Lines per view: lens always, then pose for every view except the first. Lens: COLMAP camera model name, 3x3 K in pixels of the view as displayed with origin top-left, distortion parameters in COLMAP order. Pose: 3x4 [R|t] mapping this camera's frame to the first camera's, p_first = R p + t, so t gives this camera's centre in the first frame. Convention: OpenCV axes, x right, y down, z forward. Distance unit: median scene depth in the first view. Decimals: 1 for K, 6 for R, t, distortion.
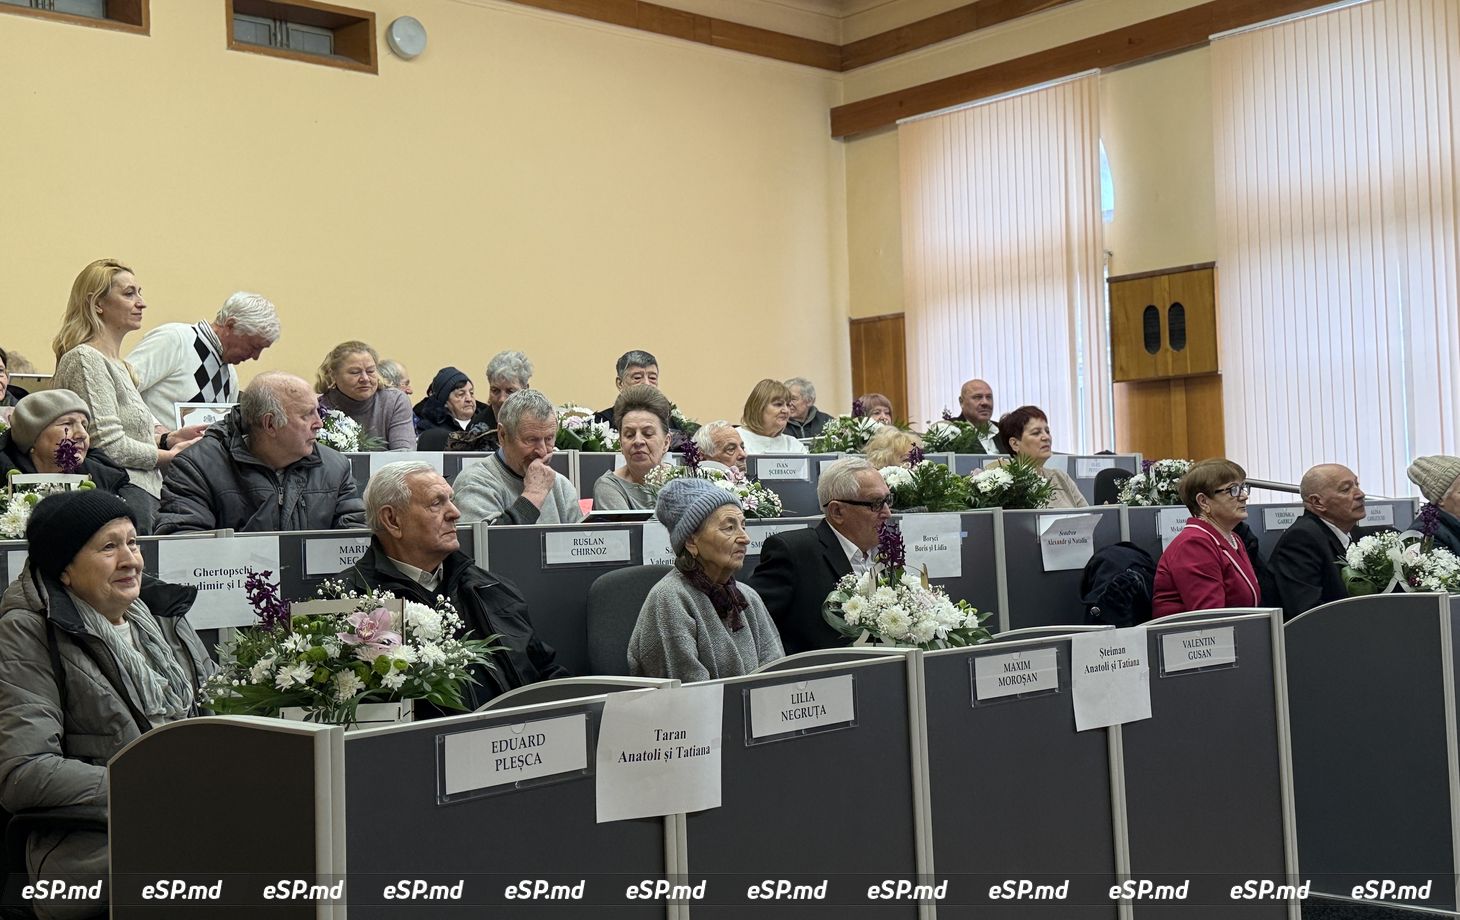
lens RADIAL K [[1764.9, 0, 732.1], [0, 1764.9, 456.5], [0, 0, 1]] dist [0.148954, 0.000000]
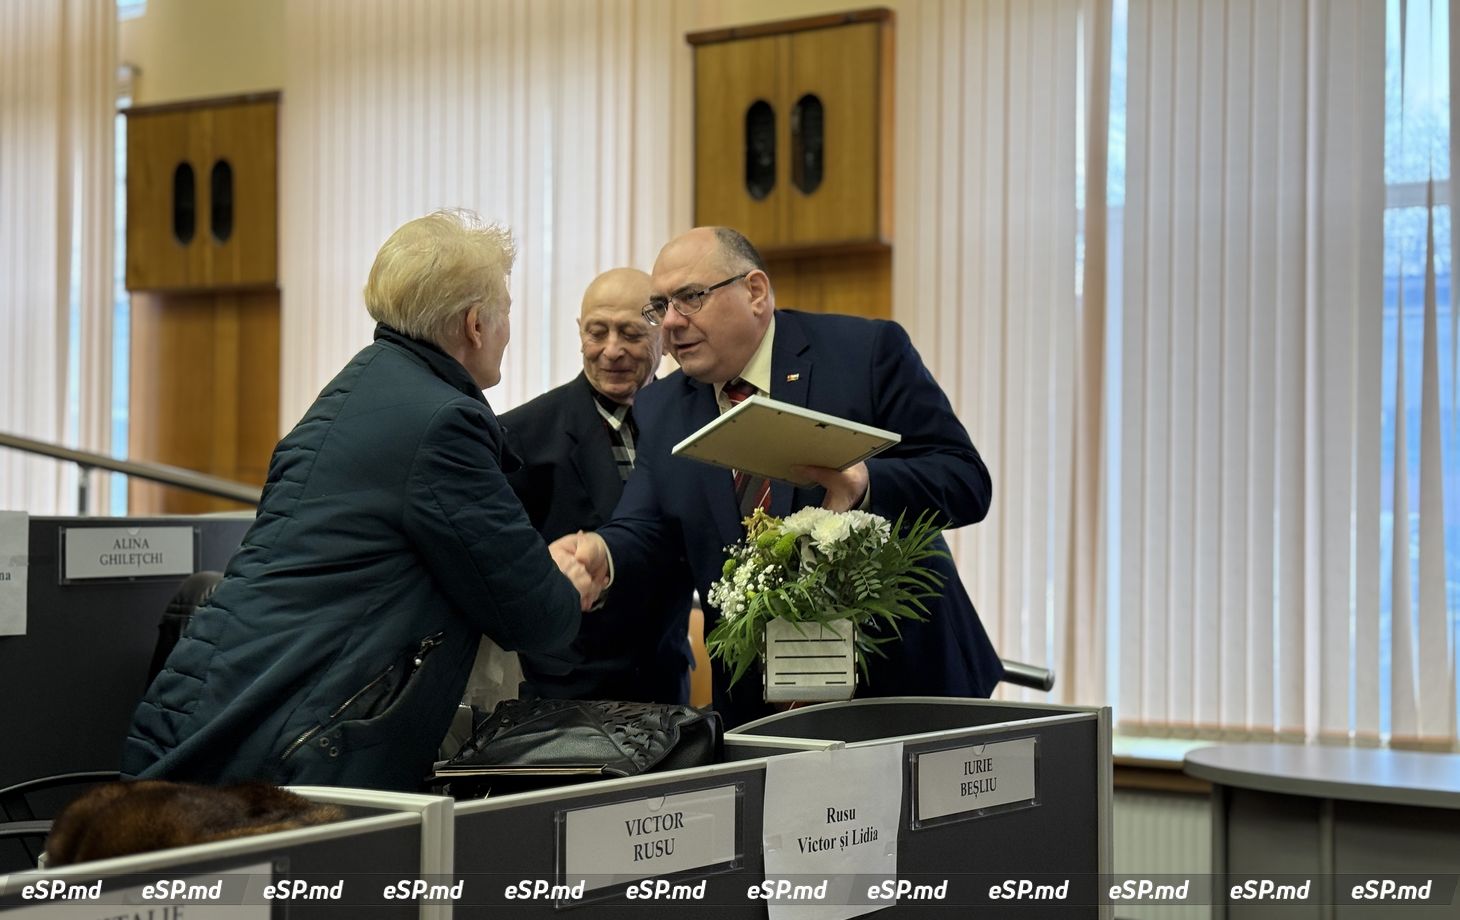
lens RADIAL K [[2056.3, 0, 727.6], [0, 2056.3, 466.6], [0, 0, 1]] dist [0.111789, 0.000000]
pose [[0.957177, 0.052584, 0.284688, 0.221356], [-0.054945, 0.998489, 0.000310, 0.003314], [-0.284242, -0.015939, 0.958620, 0.315428]]
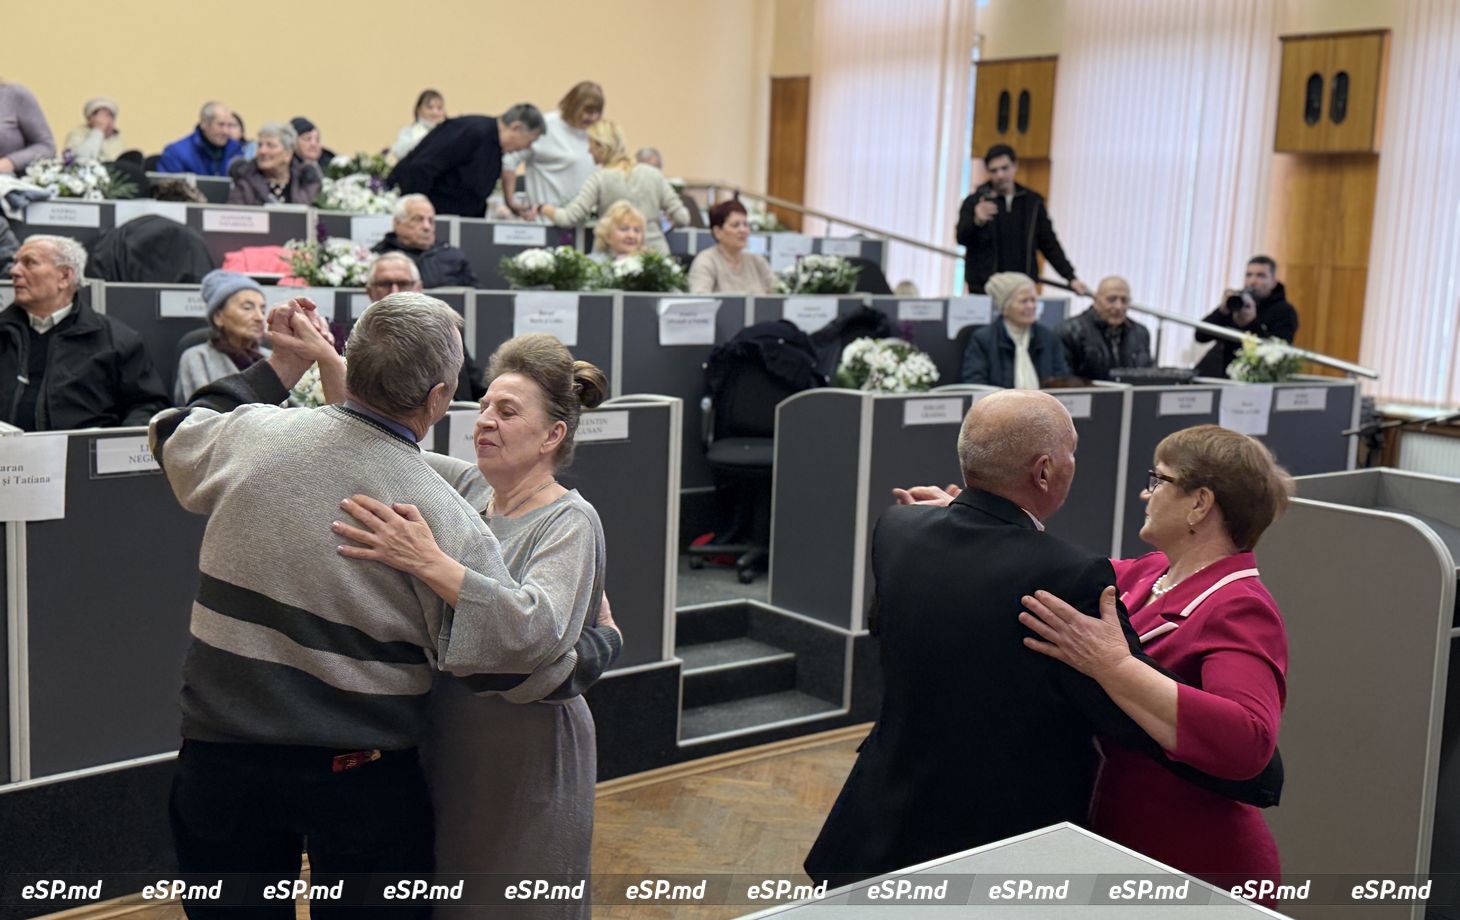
lens RADIAL K [[1666.9, 0, 731.3], [0, 1666.9, 474.8], [0, 0, 1]] dist [0.114335, 0.000000]
pose [[0.994334, 0.086760, -0.061417, 0.153690], [-0.073935, 0.979606, 0.186828, -0.034152], [0.076374, -0.181229, 0.980471, -0.078730]]
